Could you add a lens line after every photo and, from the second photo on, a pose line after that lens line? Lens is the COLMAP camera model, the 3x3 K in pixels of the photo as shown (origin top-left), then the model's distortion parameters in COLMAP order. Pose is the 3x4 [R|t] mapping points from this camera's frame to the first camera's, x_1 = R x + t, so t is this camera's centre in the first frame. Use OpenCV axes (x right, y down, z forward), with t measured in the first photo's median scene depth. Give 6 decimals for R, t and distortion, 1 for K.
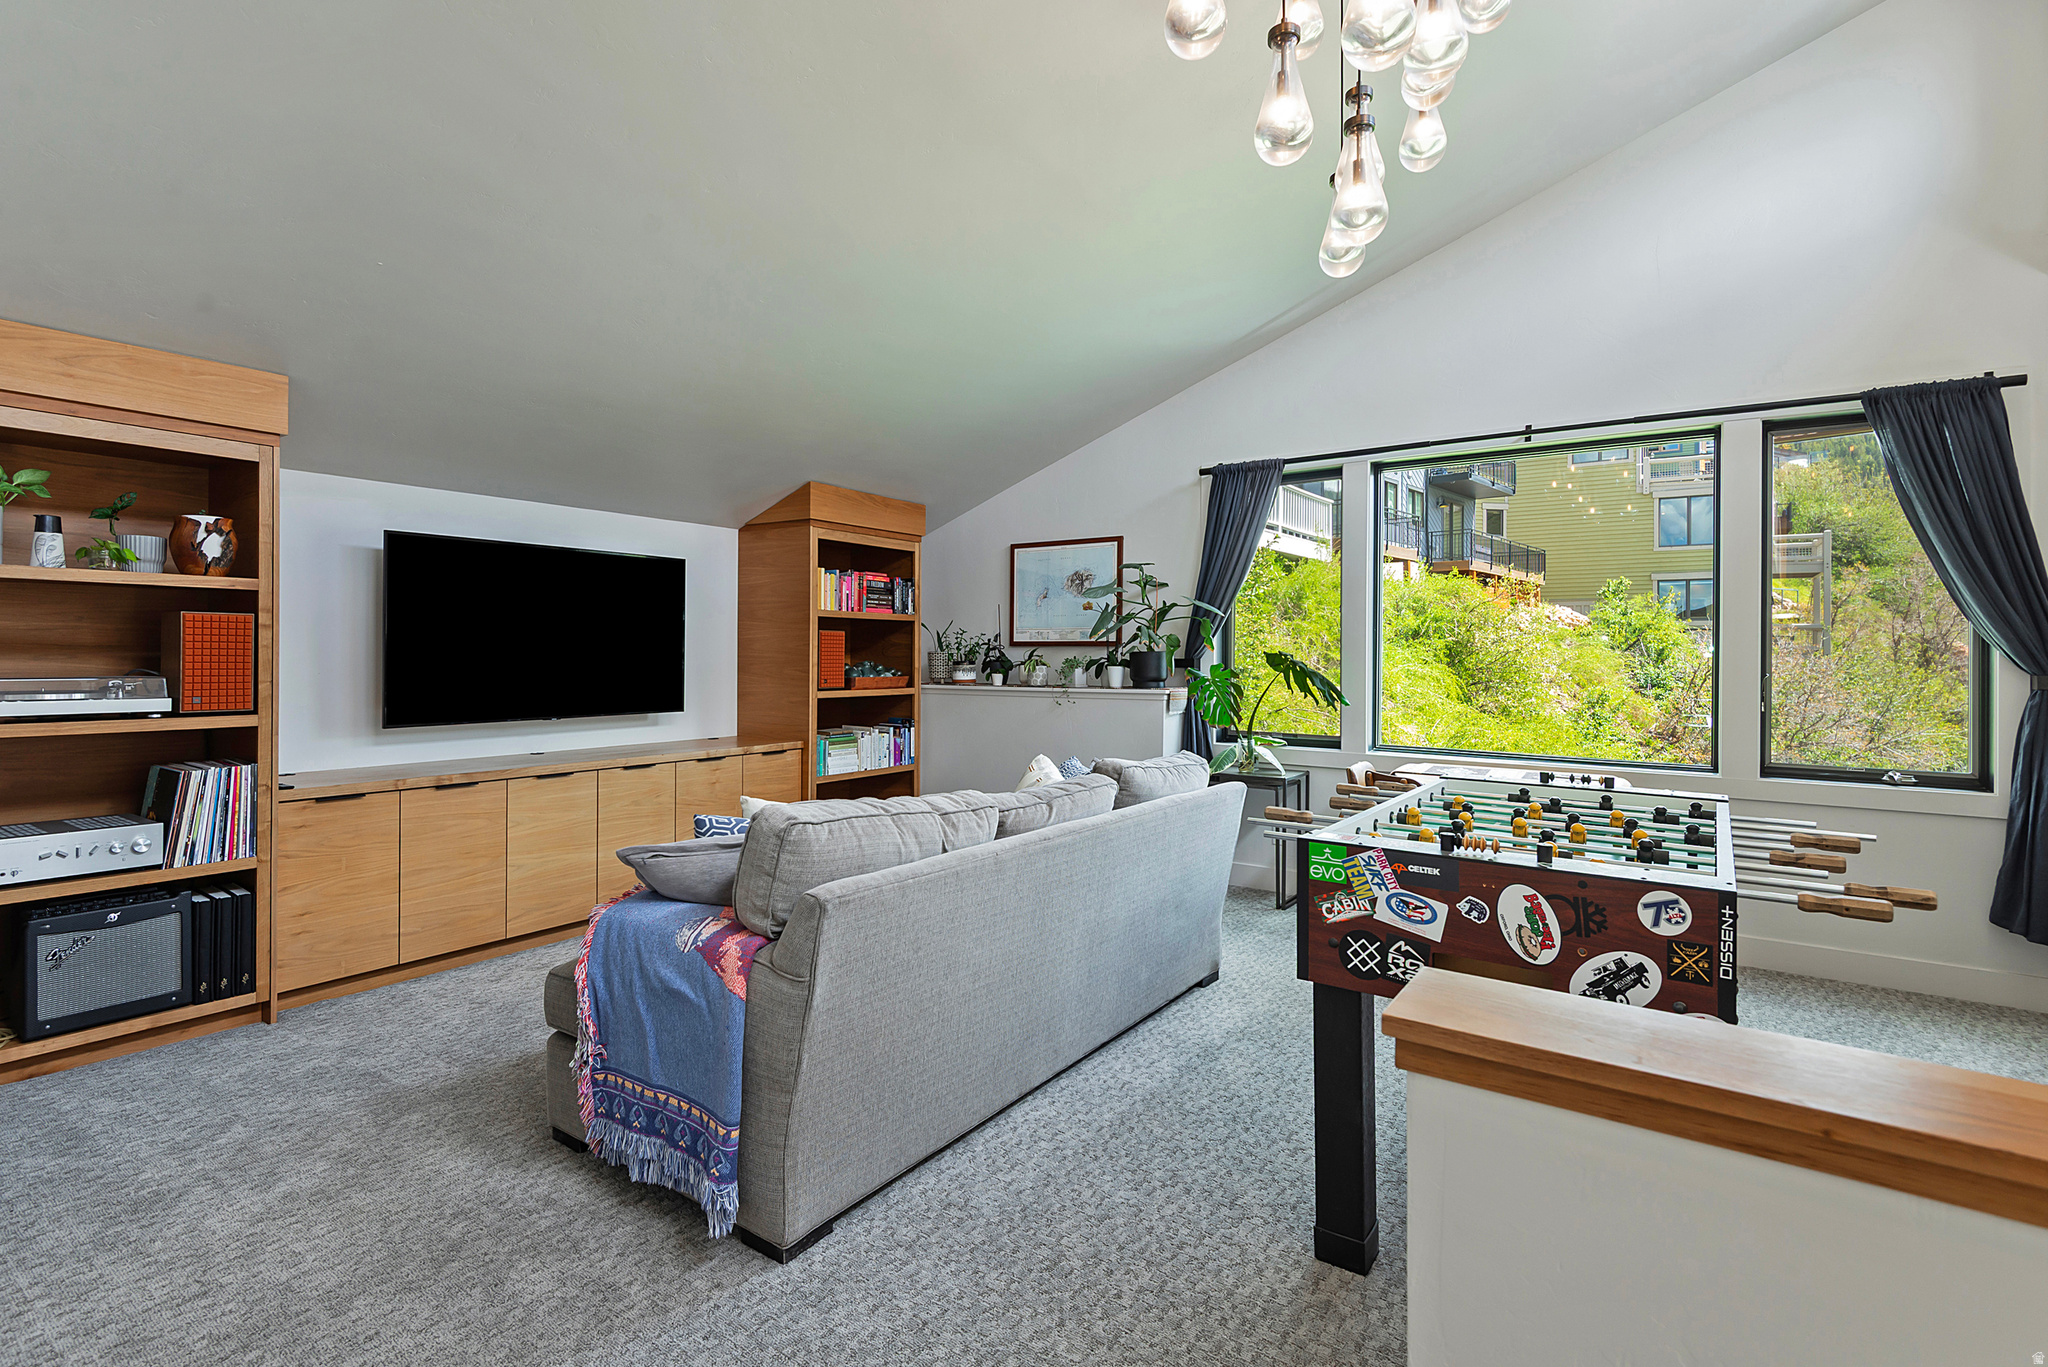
lens RADIAL K [[963.2, 0, 1036.7], [0, 963.2, 647.1], [0, 0, 1]] dist [0.003521, -0.008203]
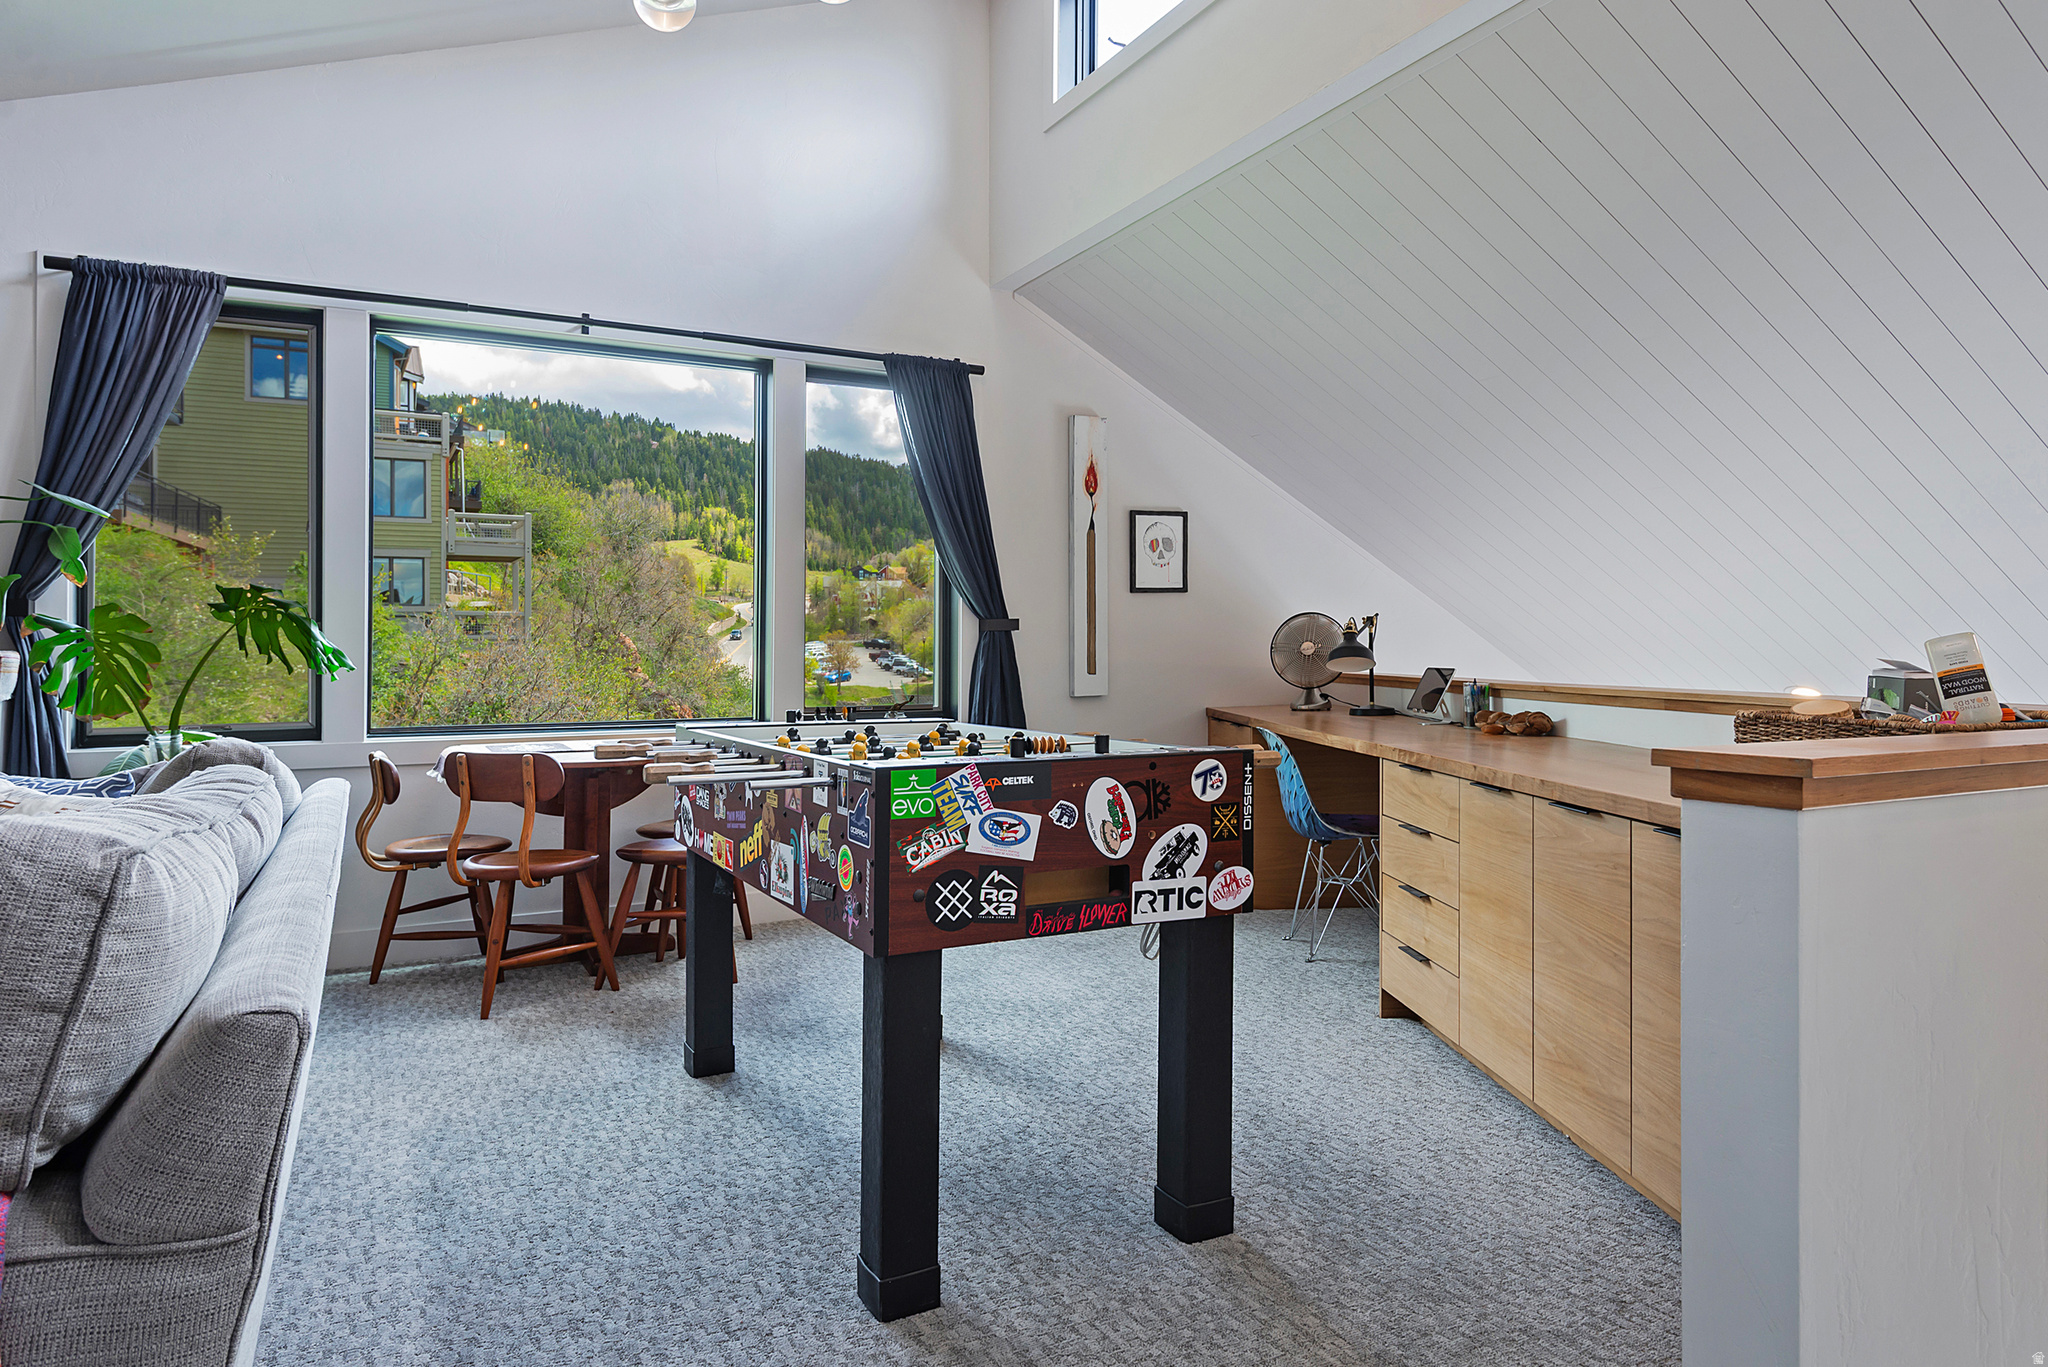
lens RADIAL K [[1222.3, 0, 1026.8], [0, 1222.3, 634.6], [0, 0, 1]] dist [-0.004734, -0.001697]
pose [[0.447772, 0.003002, 0.894143, -0.556817], [0.003536, 0.999981, -0.005128, 0.106039], [-0.894141, 0.005458, 0.447753, 0.500382]]
